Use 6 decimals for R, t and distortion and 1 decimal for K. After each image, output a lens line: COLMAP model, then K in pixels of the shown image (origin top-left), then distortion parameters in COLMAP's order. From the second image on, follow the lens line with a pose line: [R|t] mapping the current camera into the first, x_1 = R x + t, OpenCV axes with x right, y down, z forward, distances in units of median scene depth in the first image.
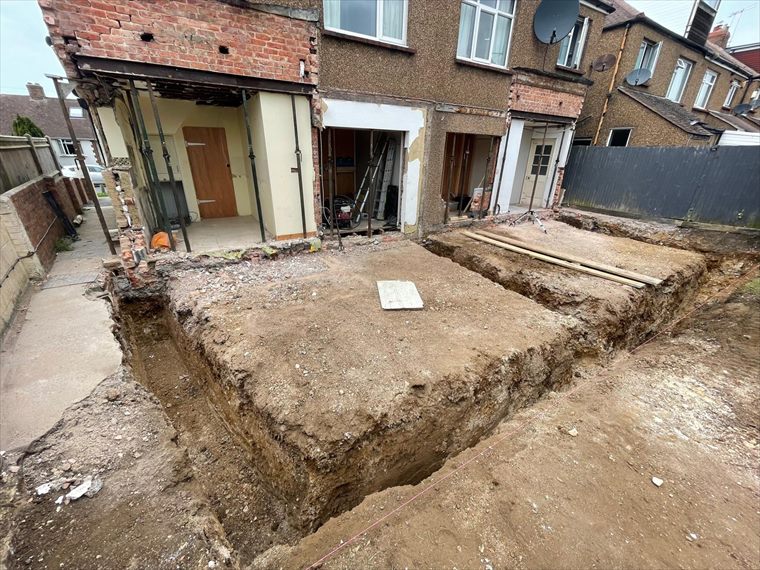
lens RADIAL K [[306.7, 0, 380.0], [0, 306.7, 285.0], [0, 0, 1]] dist [0.002108, 0.000157]
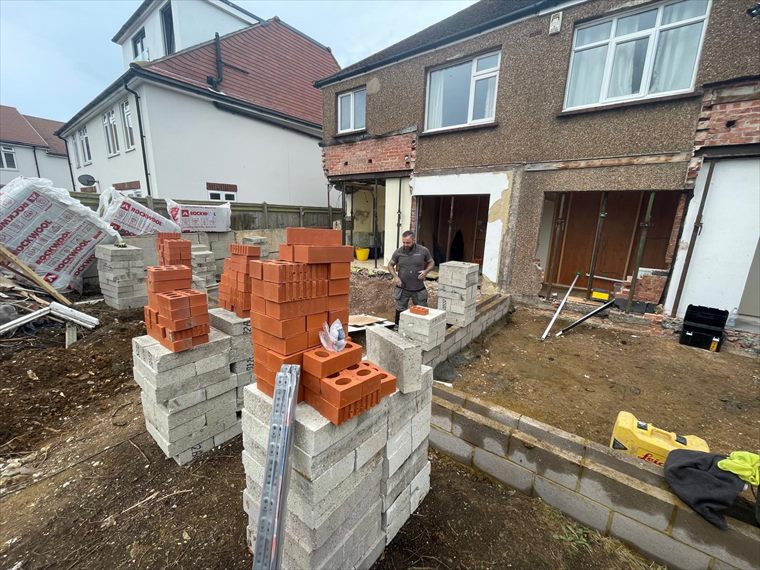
lens RADIAL K [[306.7, 0, 380.0], [0, 306.7, 285.0], [0, 0, 1]] dist [0.002108, 0.000157]
pose [[0.356867, 0.202551, -0.911932, 0.977679], [-0.393039, 0.918154, 0.050125, -0.135589], [0.847447, 0.340537, 0.407269, 0.390225]]
